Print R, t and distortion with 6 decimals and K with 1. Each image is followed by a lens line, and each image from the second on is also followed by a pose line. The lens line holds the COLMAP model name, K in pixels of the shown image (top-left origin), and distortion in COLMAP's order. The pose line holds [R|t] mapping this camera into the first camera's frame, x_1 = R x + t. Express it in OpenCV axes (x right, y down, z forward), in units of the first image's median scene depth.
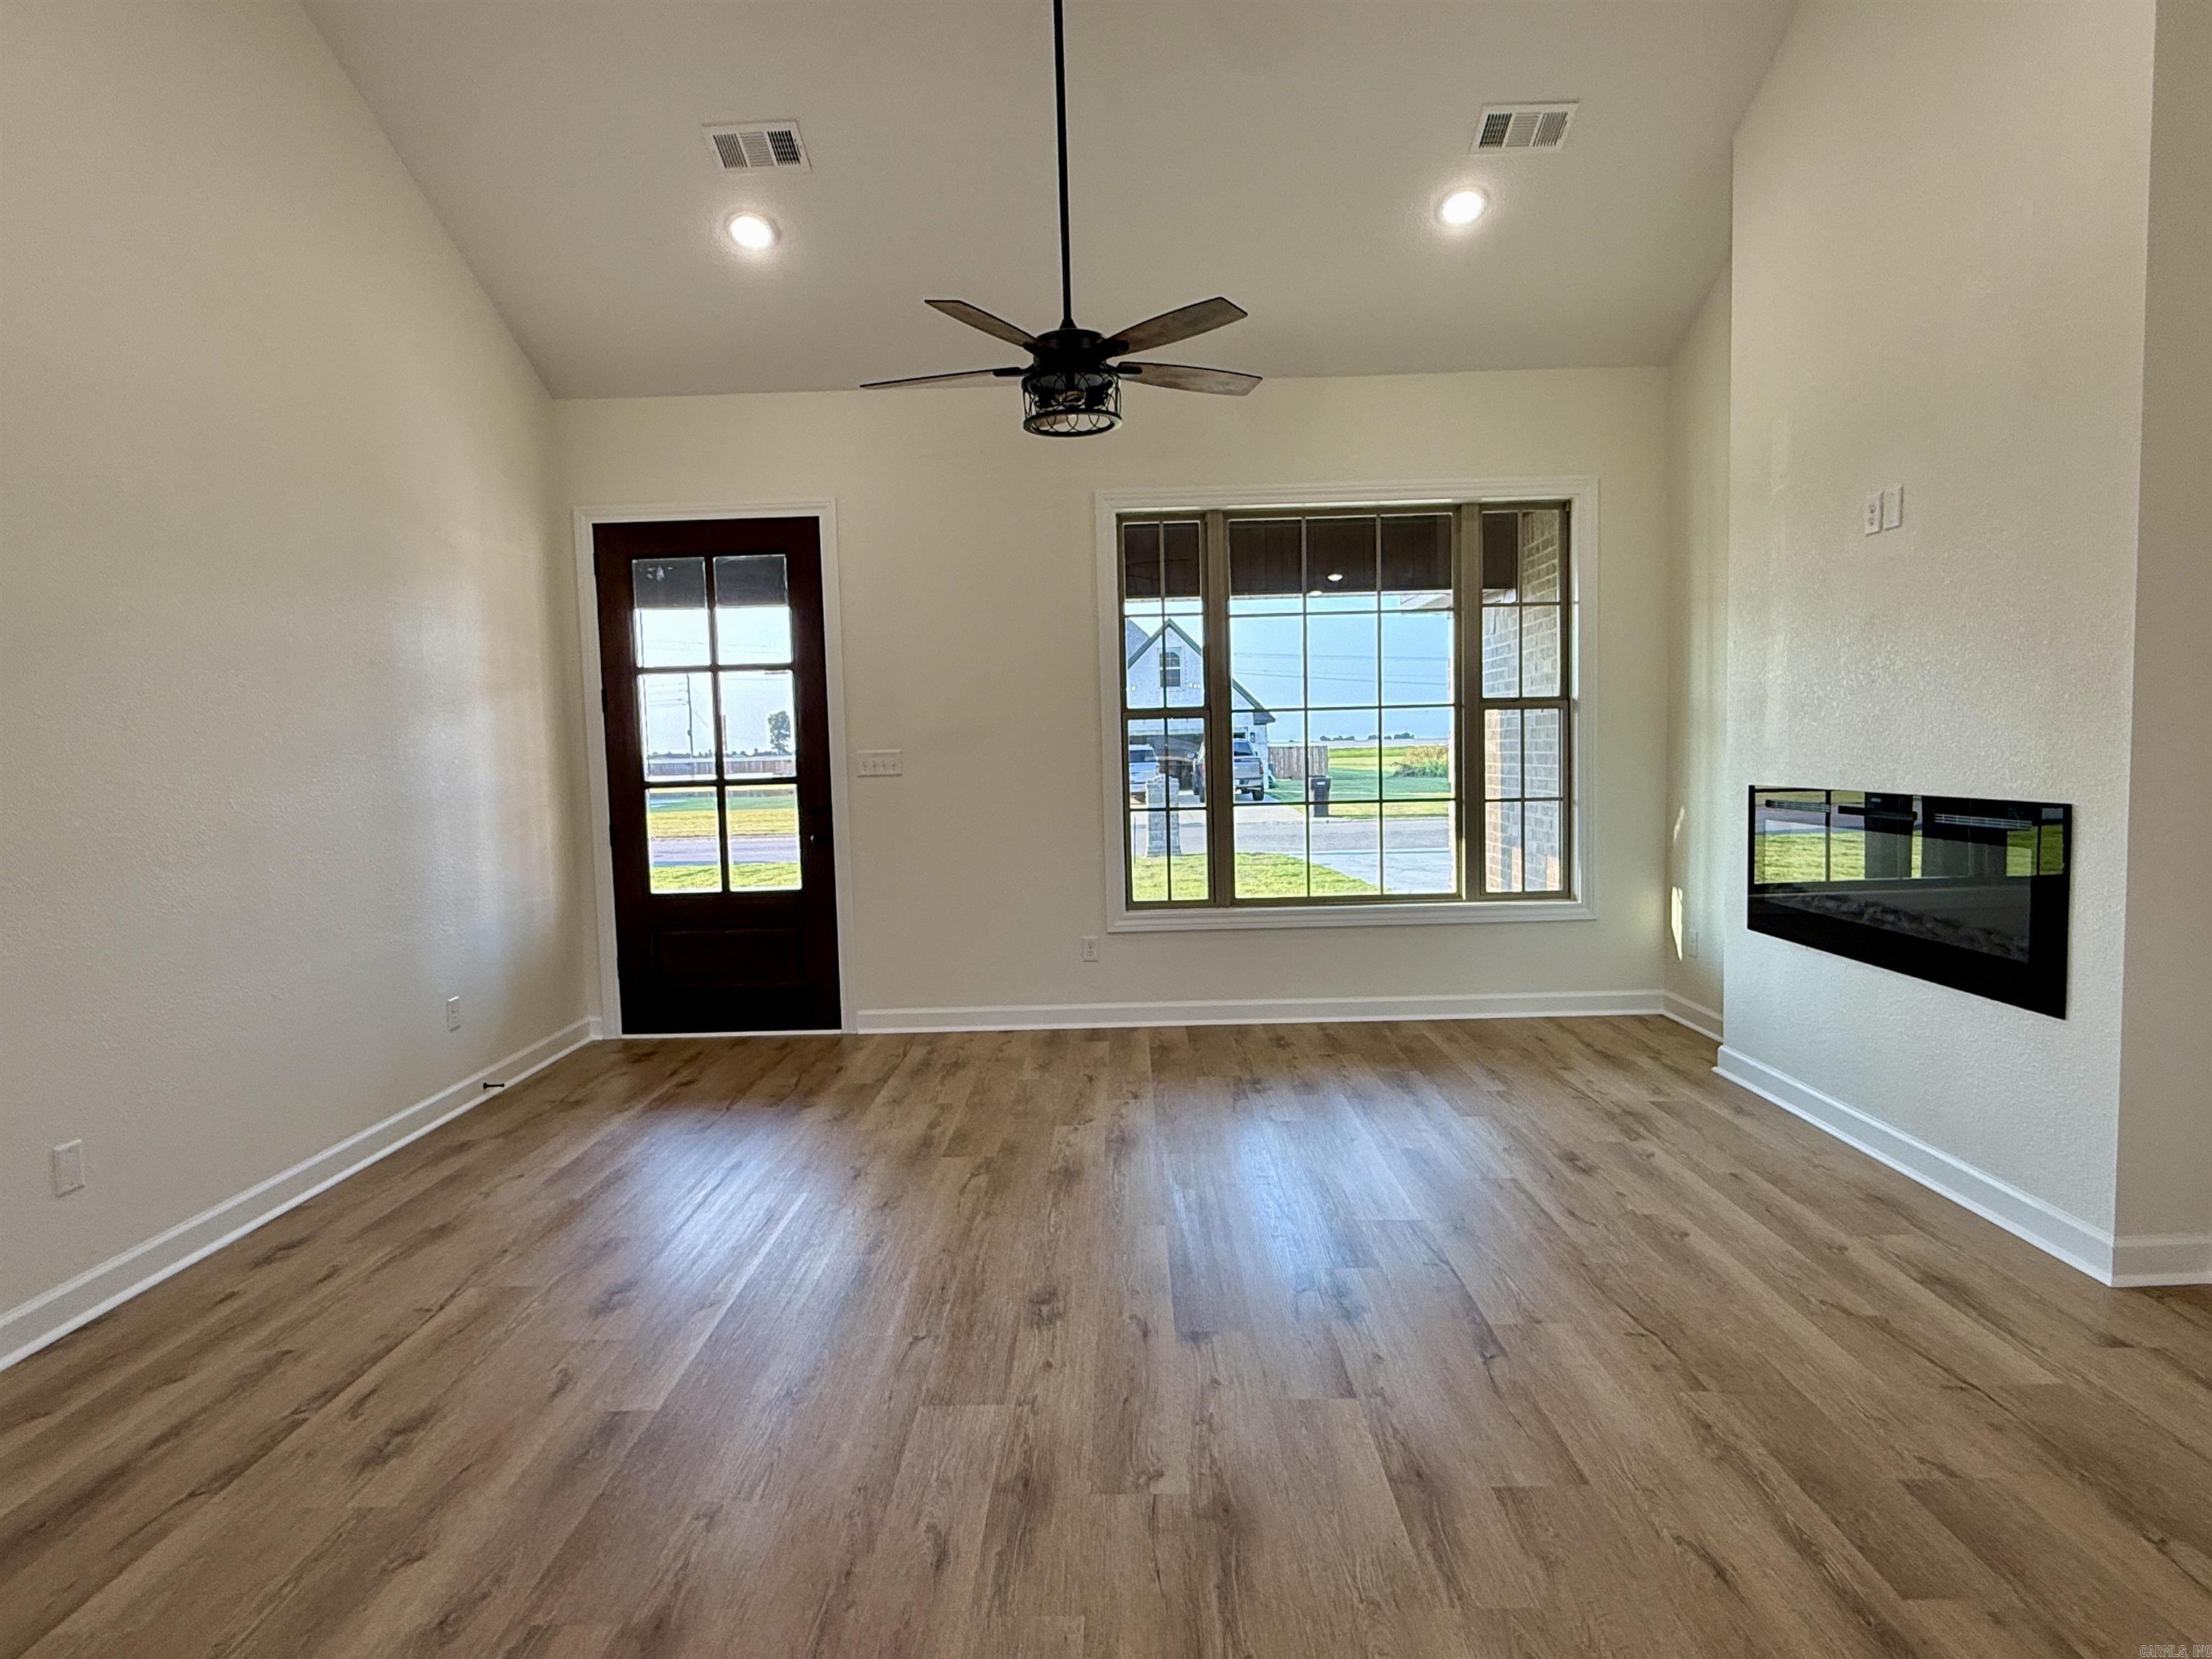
lens RADIAL K [[1203.7, 0, 1104.7], [0, 1203.7, 832.9], [0, 0, 1]] dist [-0.000283, -0.000103]
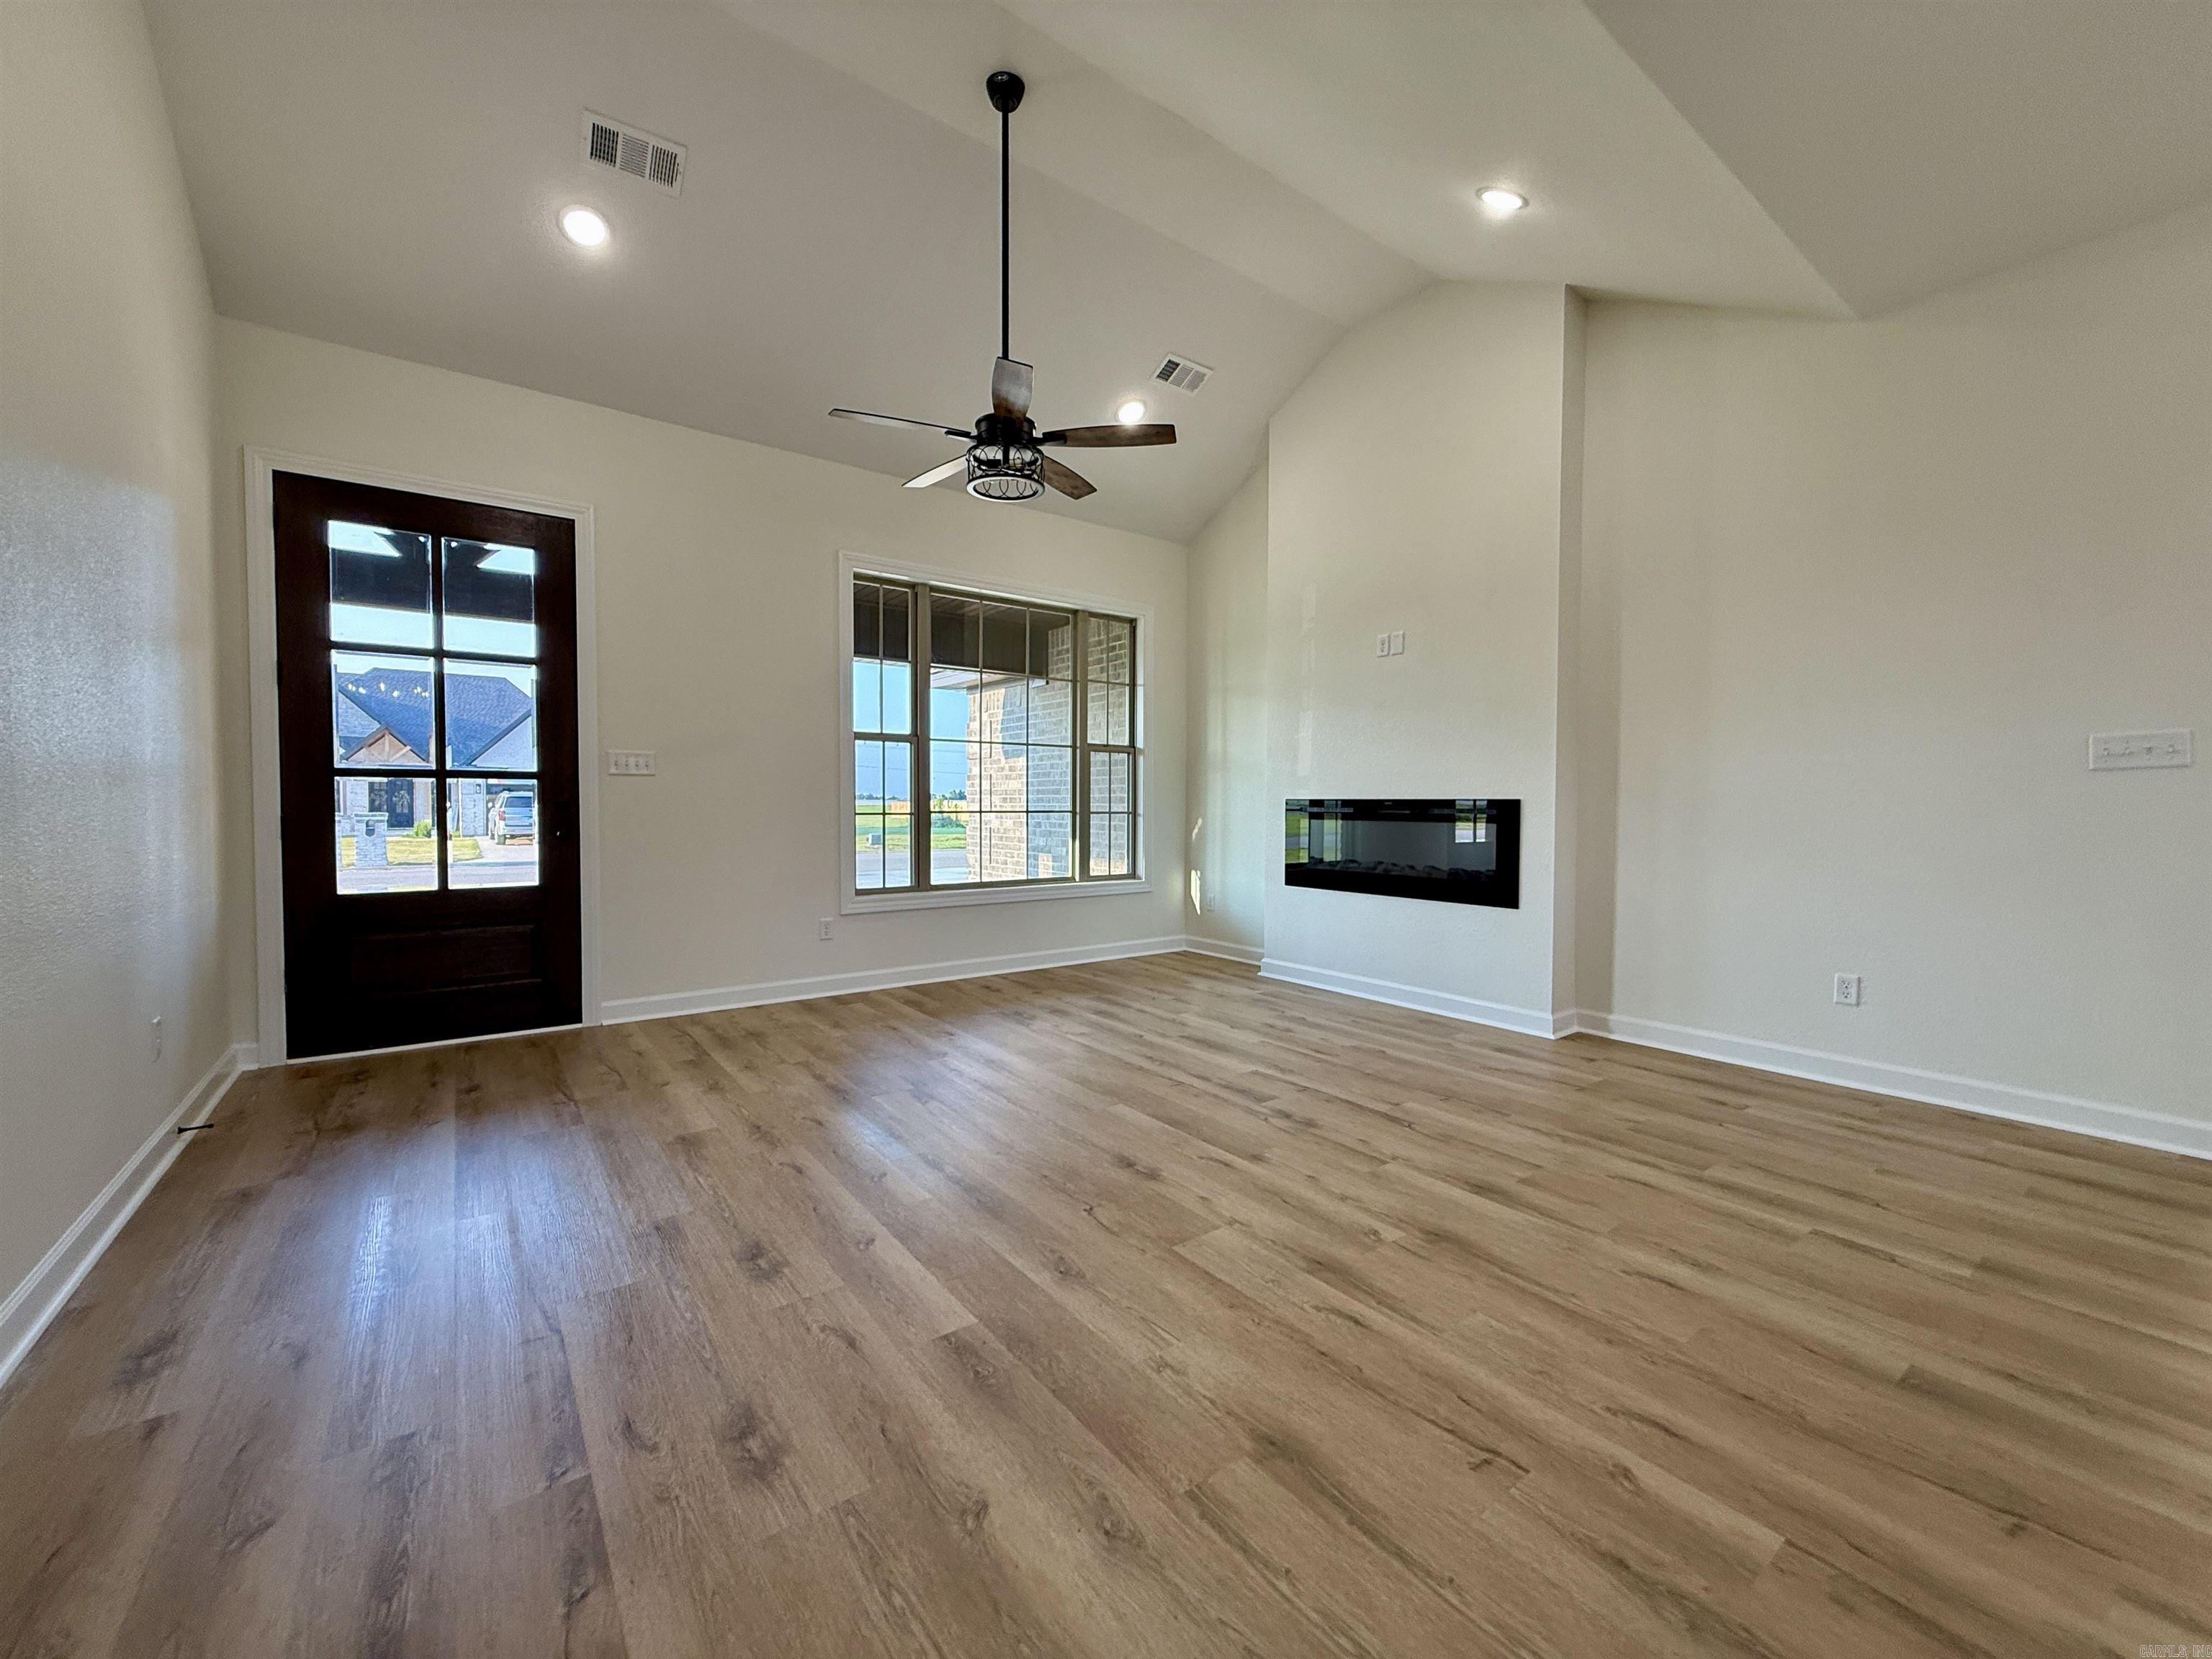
lens RADIAL K [[885.4, 0, 1105.4], [0, 885.4, 826.8], [0, 0, 1]] dist [0.001069, 0.000351]
pose [[0.795788, 0.014332, 0.605406, -0.330194], [0.016769, 0.998815, -0.045688, 0.040721], [-0.605343, 0.046510, 0.794605, 0.136455]]
